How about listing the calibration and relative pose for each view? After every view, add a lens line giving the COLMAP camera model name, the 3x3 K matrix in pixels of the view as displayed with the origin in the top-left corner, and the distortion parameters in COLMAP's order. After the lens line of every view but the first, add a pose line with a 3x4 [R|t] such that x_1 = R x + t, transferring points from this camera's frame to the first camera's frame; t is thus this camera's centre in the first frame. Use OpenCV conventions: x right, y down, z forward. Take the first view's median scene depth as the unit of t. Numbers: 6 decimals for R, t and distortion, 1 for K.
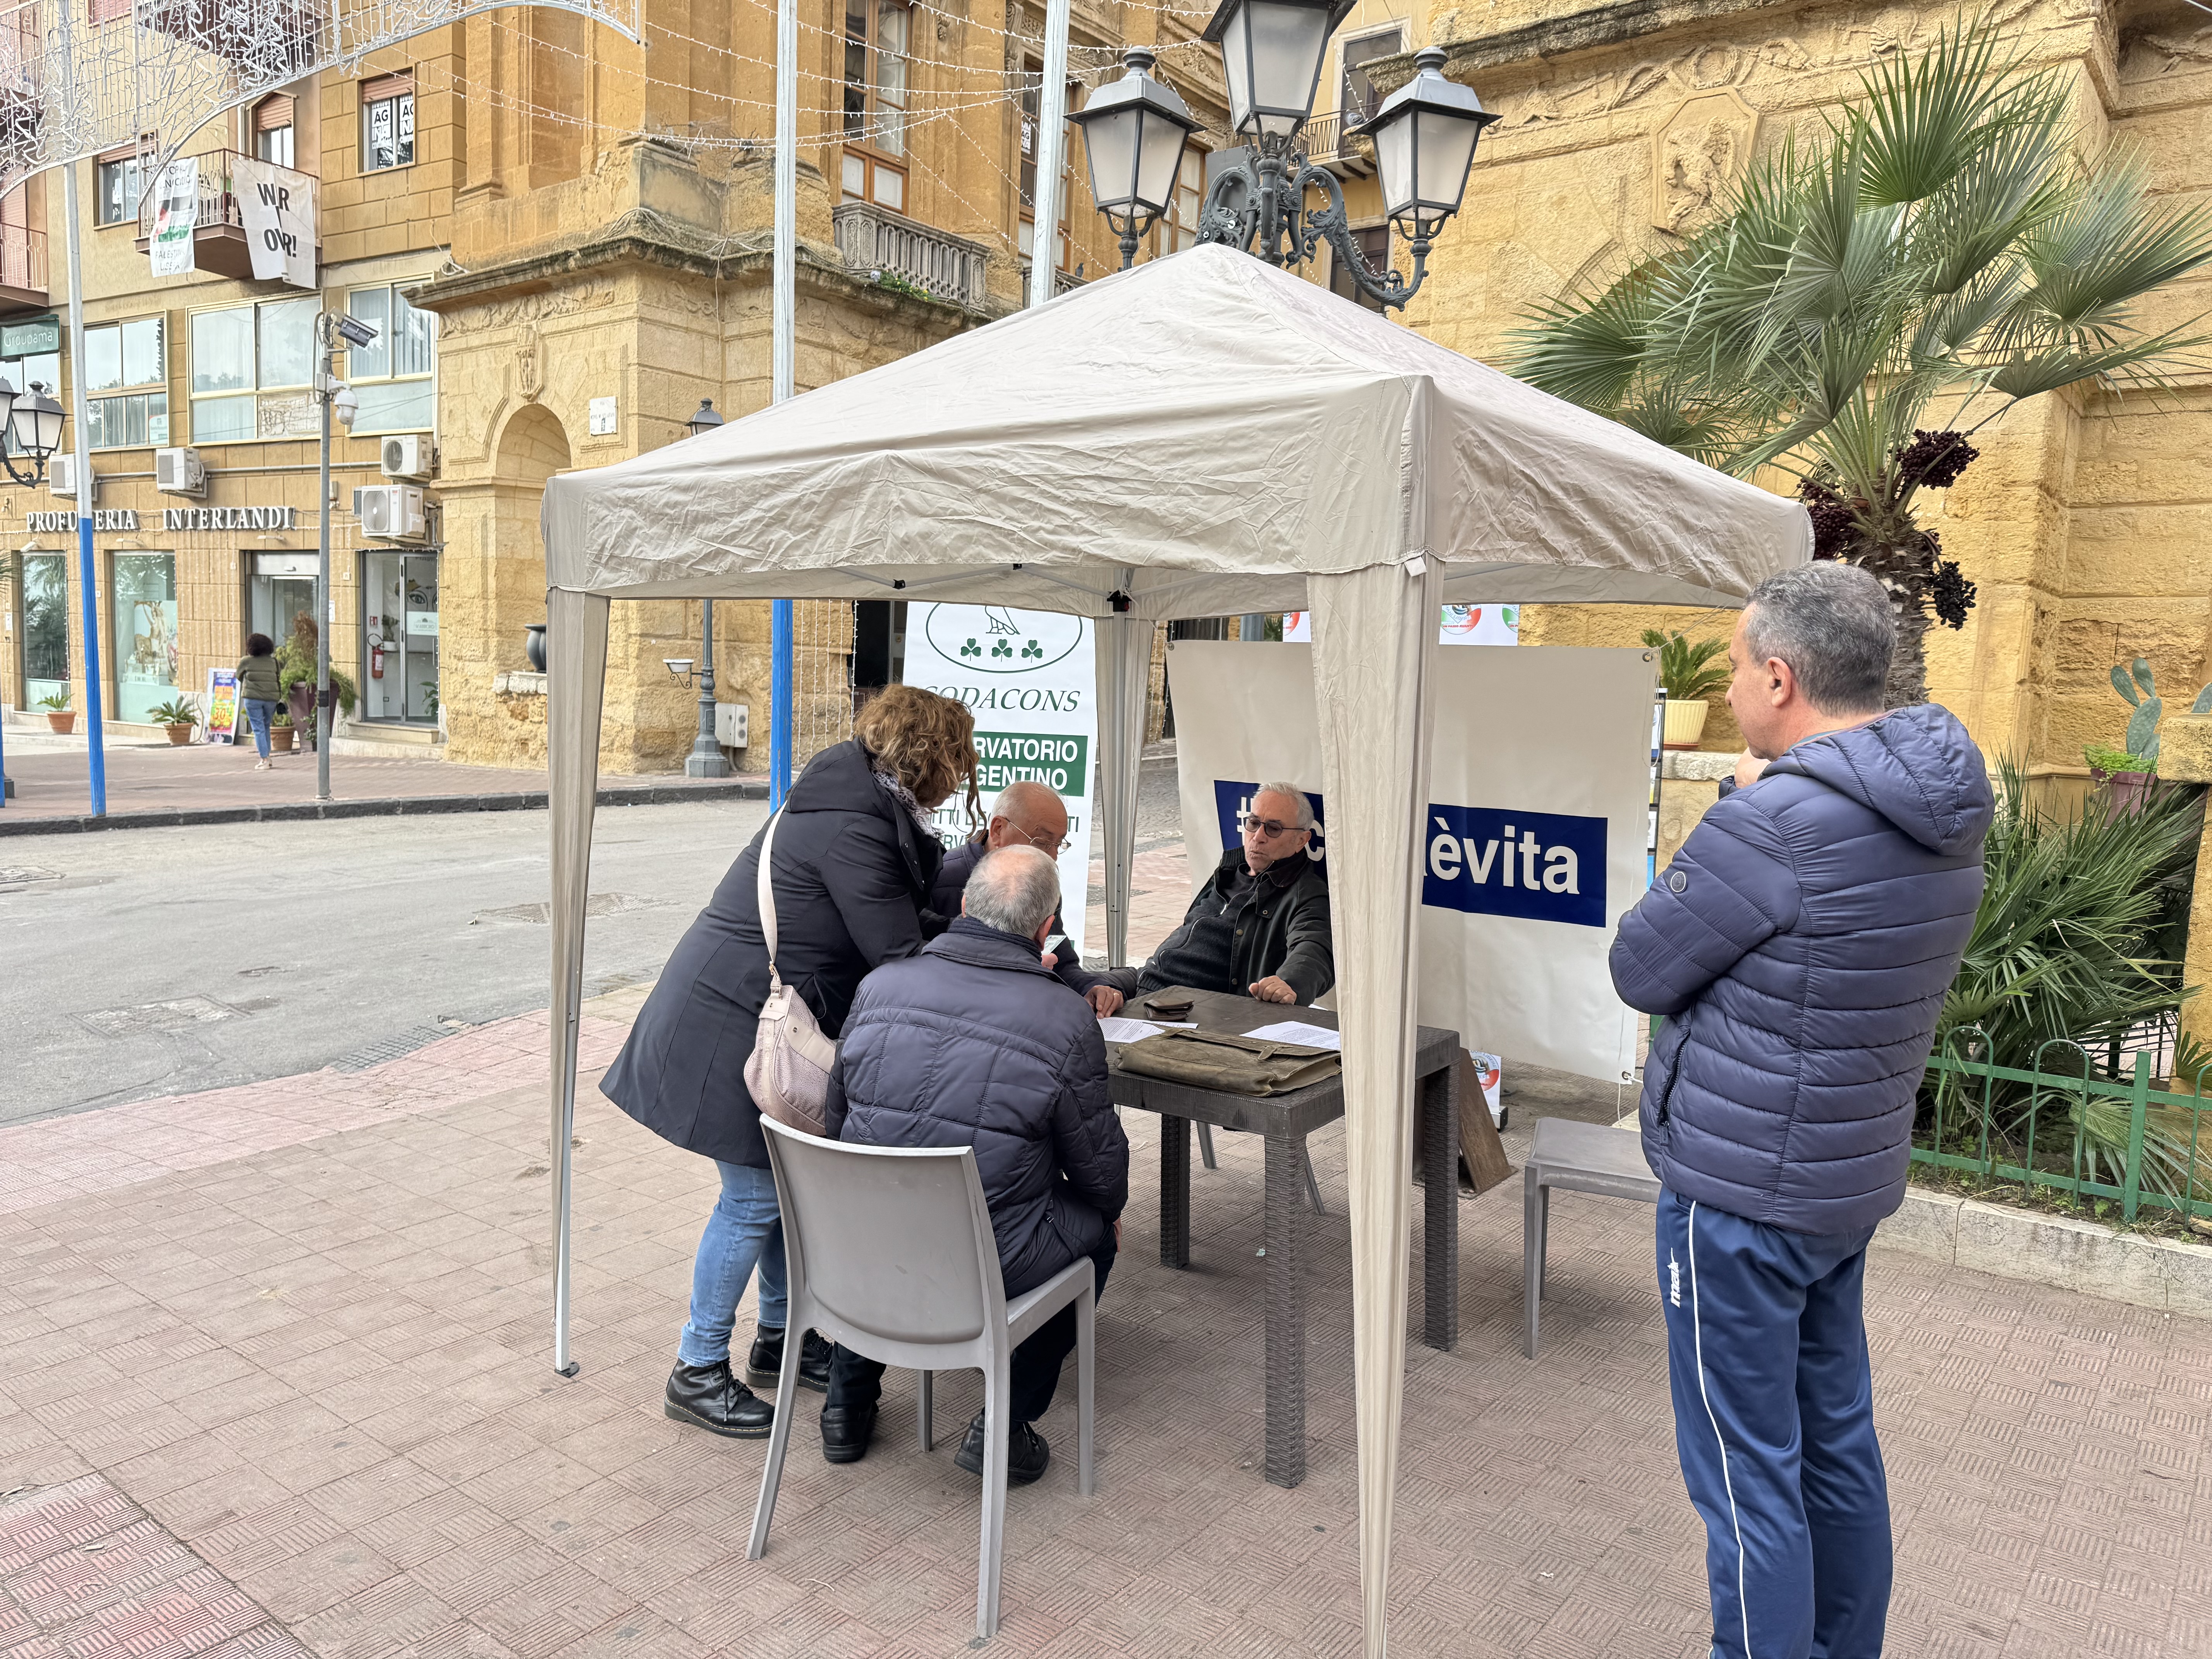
lens RADIAL K [[1548.3, 0, 1103.8], [0, 1548.3, 856.6], [0, 0, 1]] dist [0.040695, -0.045115]
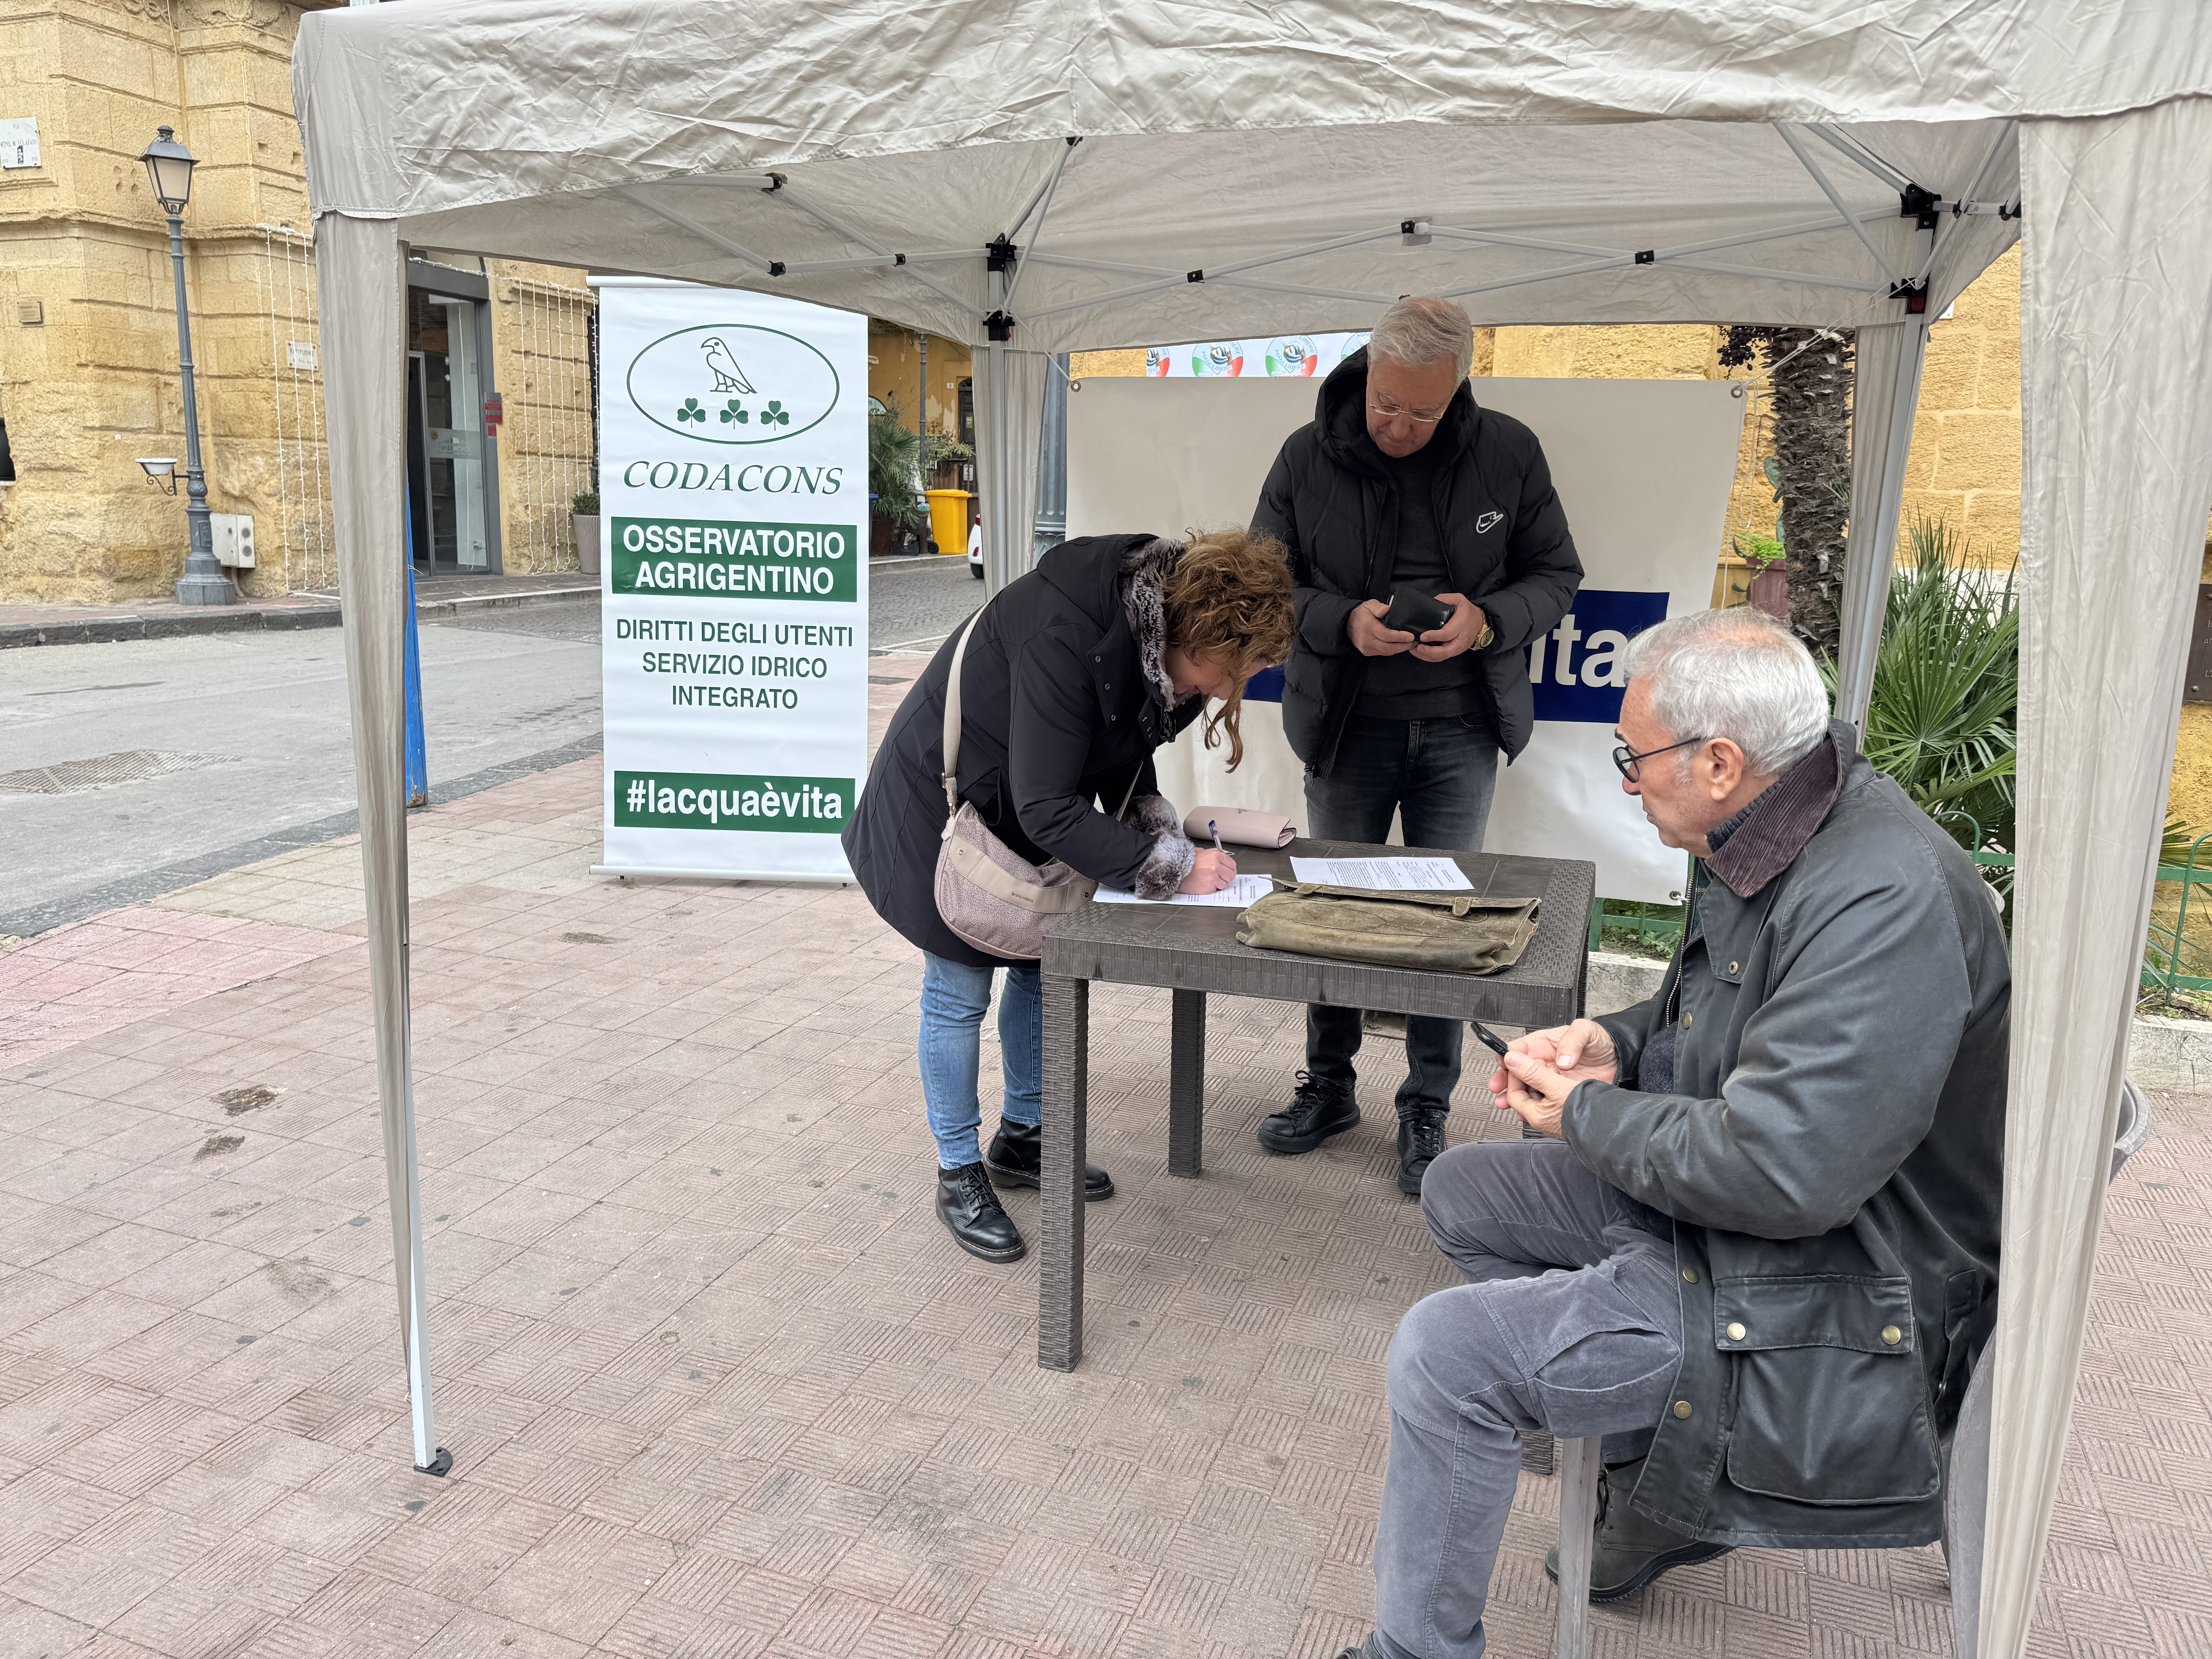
lens RADIAL K [[1548.3, 0, 1107.5], [0, 1548.3, 844.7], [0, 0, 1]] dist [0.040695, -0.045115]
pose [[0.956241, -0.067399, 0.284710, -0.088338], [0.037000, 0.993149, 0.110839, 0.002608], [-0.290230, -0.095455, 0.952184, 0.118015]]
